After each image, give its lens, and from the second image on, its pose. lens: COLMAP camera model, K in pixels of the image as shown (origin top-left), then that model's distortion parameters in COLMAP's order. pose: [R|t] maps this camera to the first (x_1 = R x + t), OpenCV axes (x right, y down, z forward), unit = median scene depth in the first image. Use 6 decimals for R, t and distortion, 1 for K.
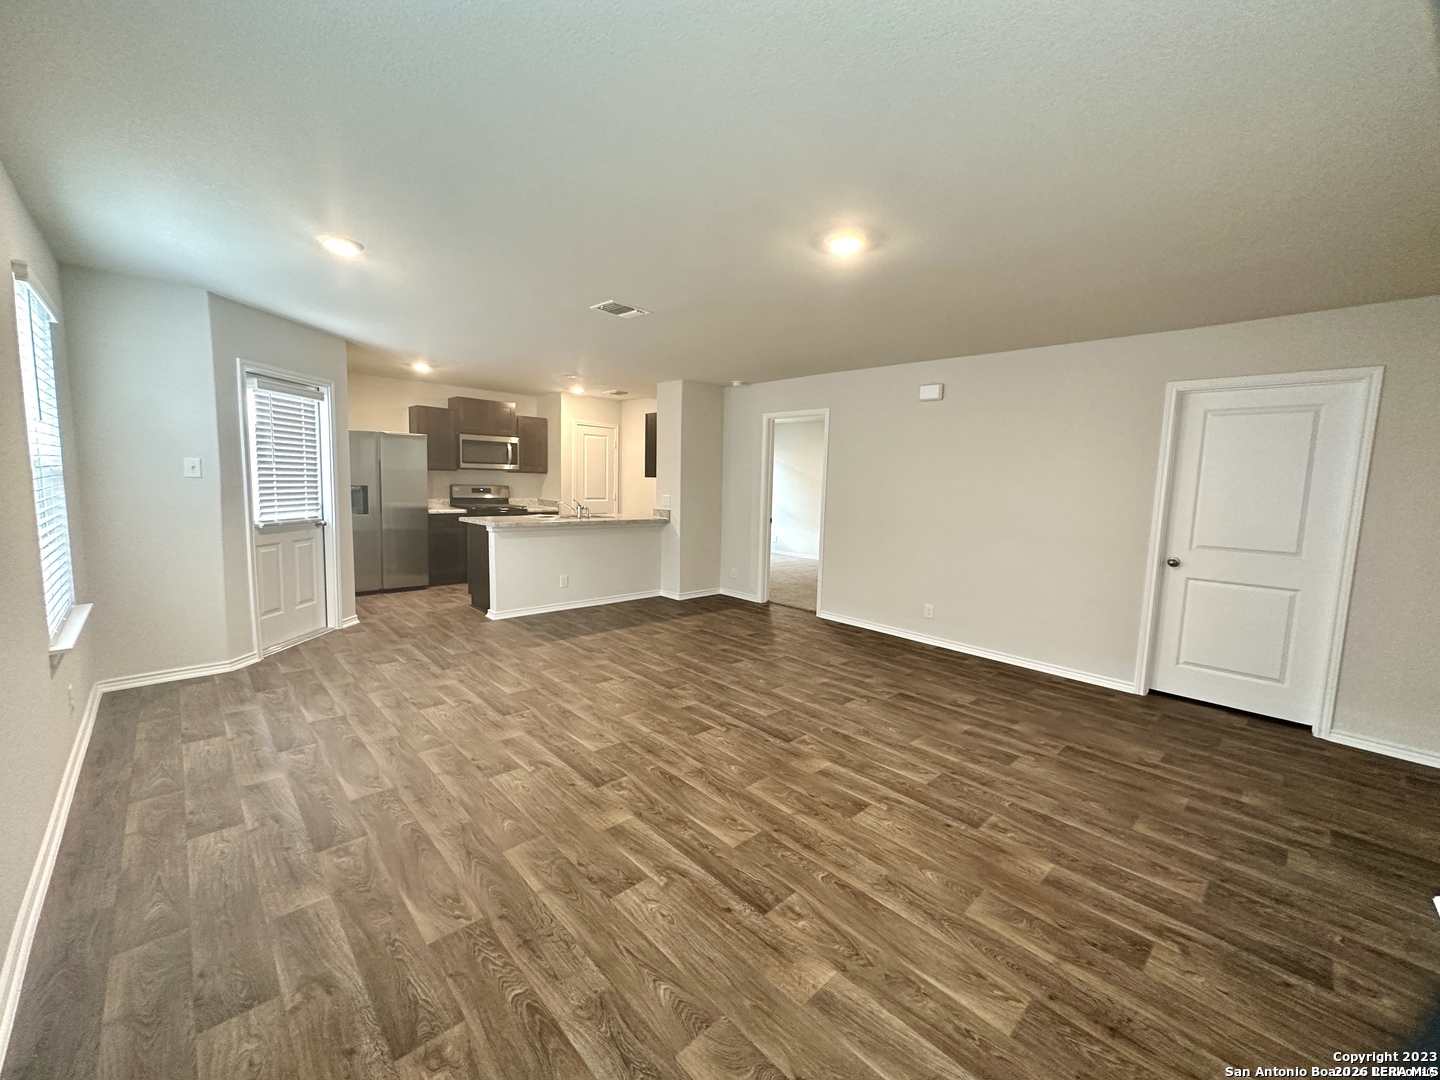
lens RADIAL K [[579.8, 0, 713.4], [0, 579.8, 539.3], [0, 0, 1]] dist [-0.003313, 0.000109]
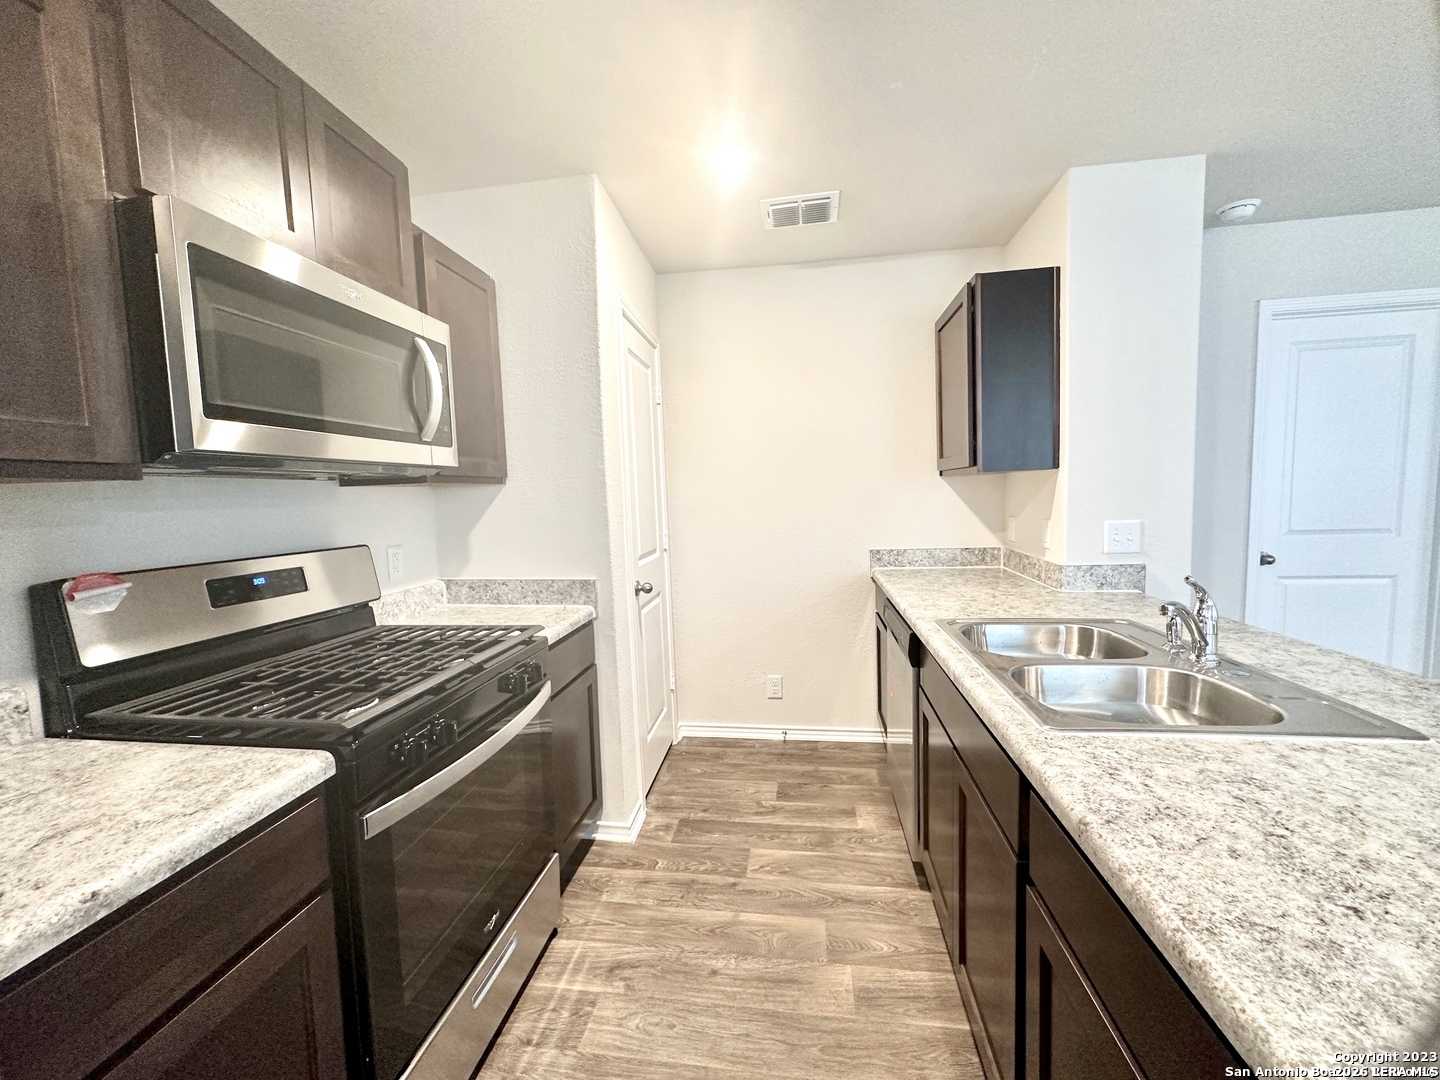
lens RADIAL K [[579.8, 0, 721.4], [0, 579.8, 534.7], [0, 0, 1]] dist [-0.003313, 0.000109]
pose [[0.776735, -0.101062, 0.621666, -0.460784], [0.121592, 0.992535, 0.009432, -0.097449], [-0.617979, 0.068264, 0.783225, 0.882556]]
